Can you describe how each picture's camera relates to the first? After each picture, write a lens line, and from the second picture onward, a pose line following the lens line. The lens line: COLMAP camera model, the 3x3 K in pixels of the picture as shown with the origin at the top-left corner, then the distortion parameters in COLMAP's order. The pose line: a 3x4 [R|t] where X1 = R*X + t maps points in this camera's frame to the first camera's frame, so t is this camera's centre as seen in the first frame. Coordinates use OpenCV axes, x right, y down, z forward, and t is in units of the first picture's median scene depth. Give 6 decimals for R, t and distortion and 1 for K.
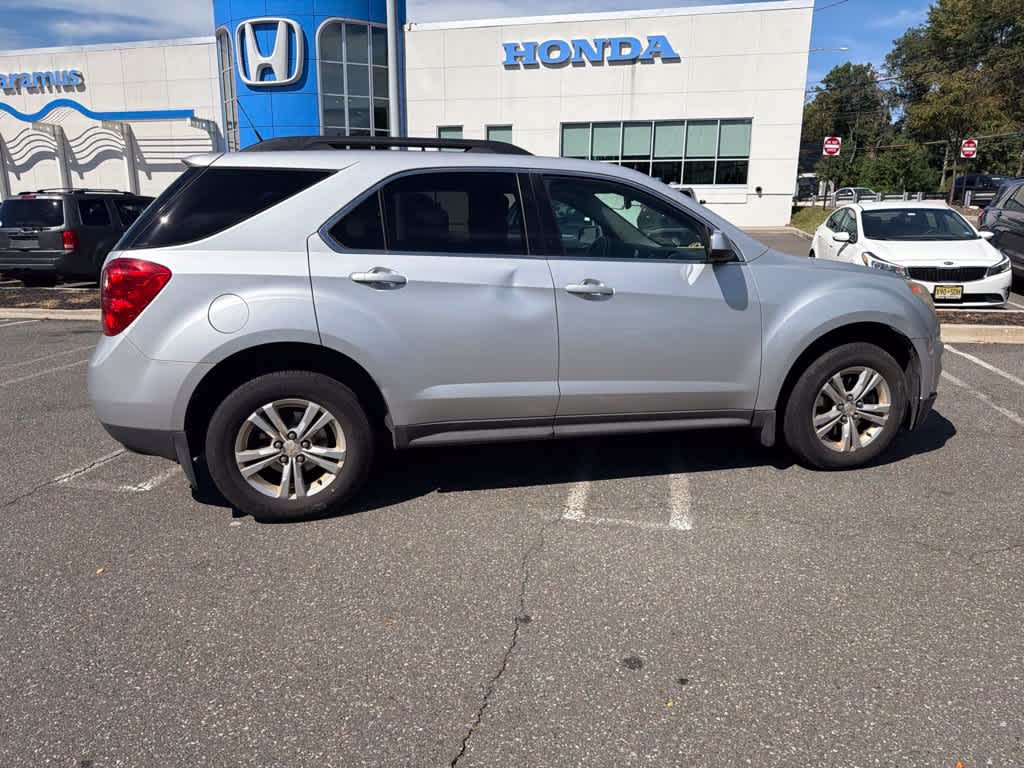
lens RADIAL K [[726.5, 0, 509.0], [0, 726.5, 373.8], [0, 0, 1]] dist [0.011674, -0.019171]
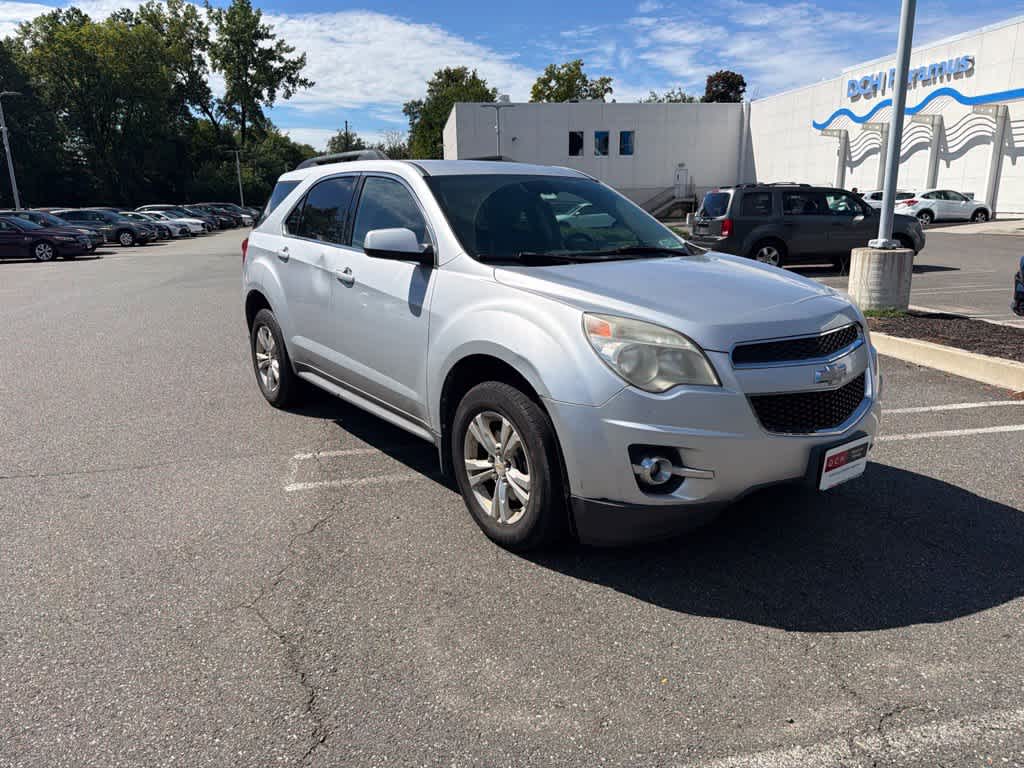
lens RADIAL K [[726.5, 0, 505.3], [0, 726.5, 387.6], [0, 0, 1]] dist [0.011674, -0.019171]
pose [[0.392733, 0.219872, -0.892982, 1.100340], [-0.190603, 0.969376, 0.154855, -0.147716], [0.899684, 0.109388, 0.422615, 0.653780]]
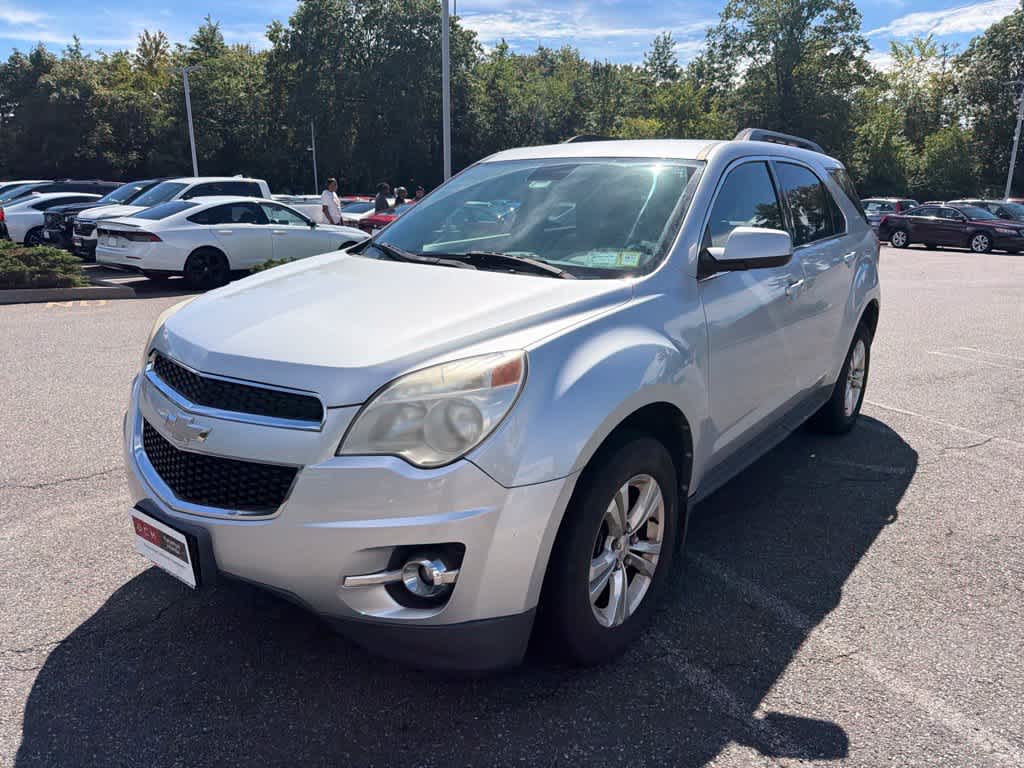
lens RADIAL K [[726.5, 0, 506.9], [0, 726.5, 385.4], [0, 0, 1]] dist [0.011674, -0.019171]
pose [[-0.771557, 0.151791, -0.617785, 0.750219], [-0.154007, 0.897662, 0.412897, -0.374201], [0.617237, 0.413717, -0.669221, 1.652389]]
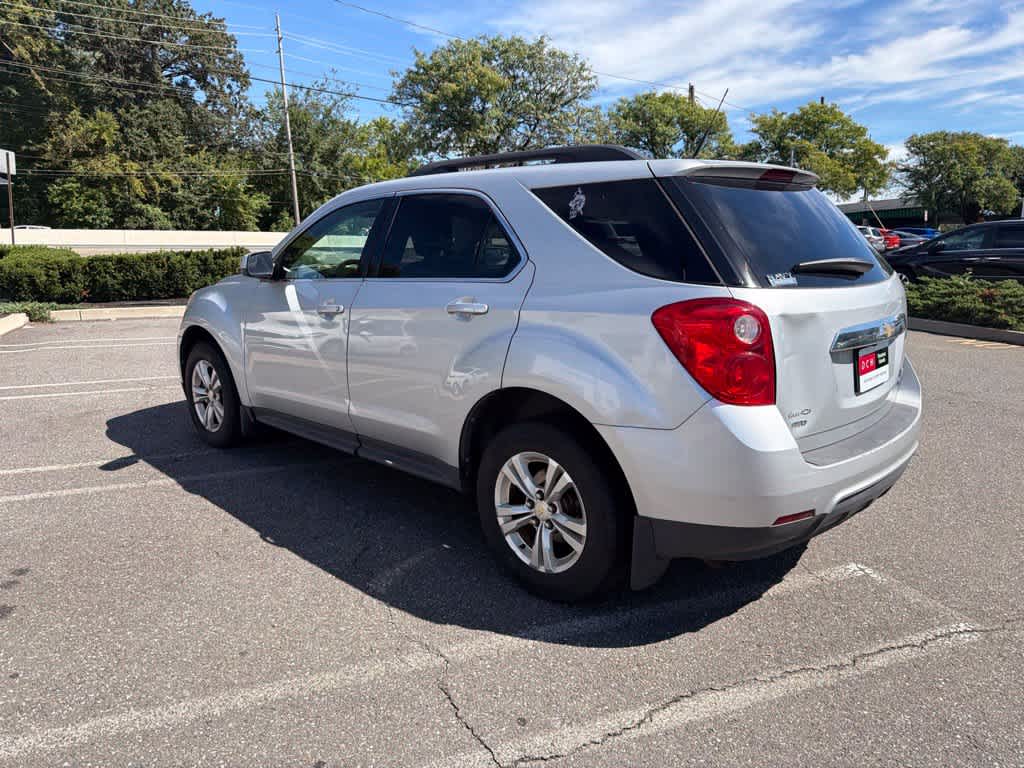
lens RADIAL K [[726.5, 0, 503.6], [0, 726.5, 381.1], [0, 0, 1]] dist [0.011674, -0.019171]
pose [[-0.540210, -0.164863, 0.825223, -0.872997], [0.190312, 0.931283, 0.310634, -0.346138], [-0.819728, 0.324858, -0.471713, 1.547291]]
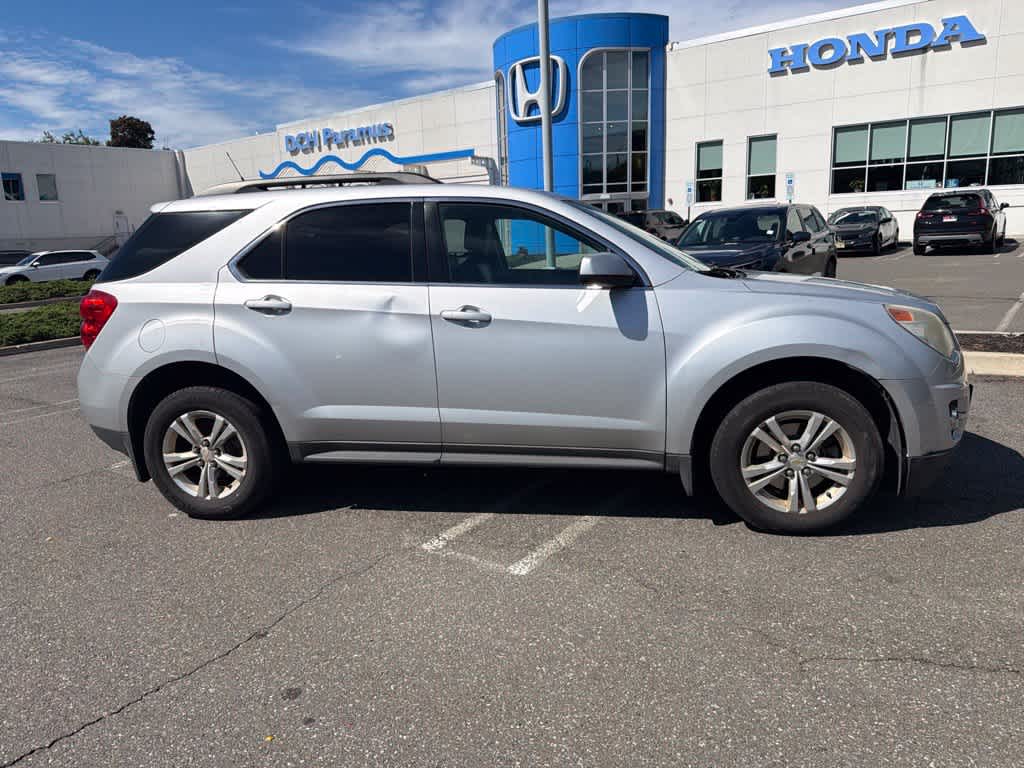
lens RADIAL K [[726.5, 0, 507.6], [0, 726.5, 373.4], [0, 0, 1]] dist [0.011674, -0.019171]
pose [[0.919117, 0.035188, -0.392410, 0.472576], [-0.046000, 0.998776, -0.018182, -0.020352], [0.391290, 0.034762, 0.919611, 0.107596]]
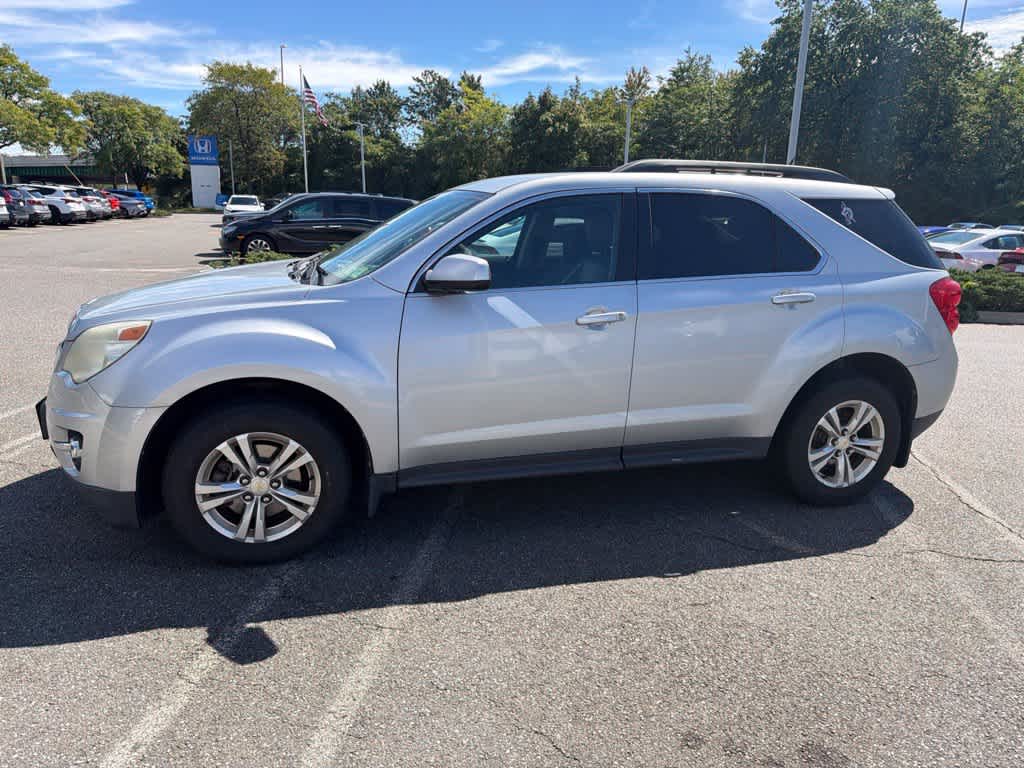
lens RADIAL K [[726.5, 0, 507.9], [0, 726.5, 384.7], [0, 0, 1]] dist [0.011674, -0.019171]
pose [[-0.997476, -0.012537, -0.069891, 0.159139], [-0.042690, 0.892413, 0.449196, -0.478680], [0.056740, 0.451046, -0.890695, 2.009270]]
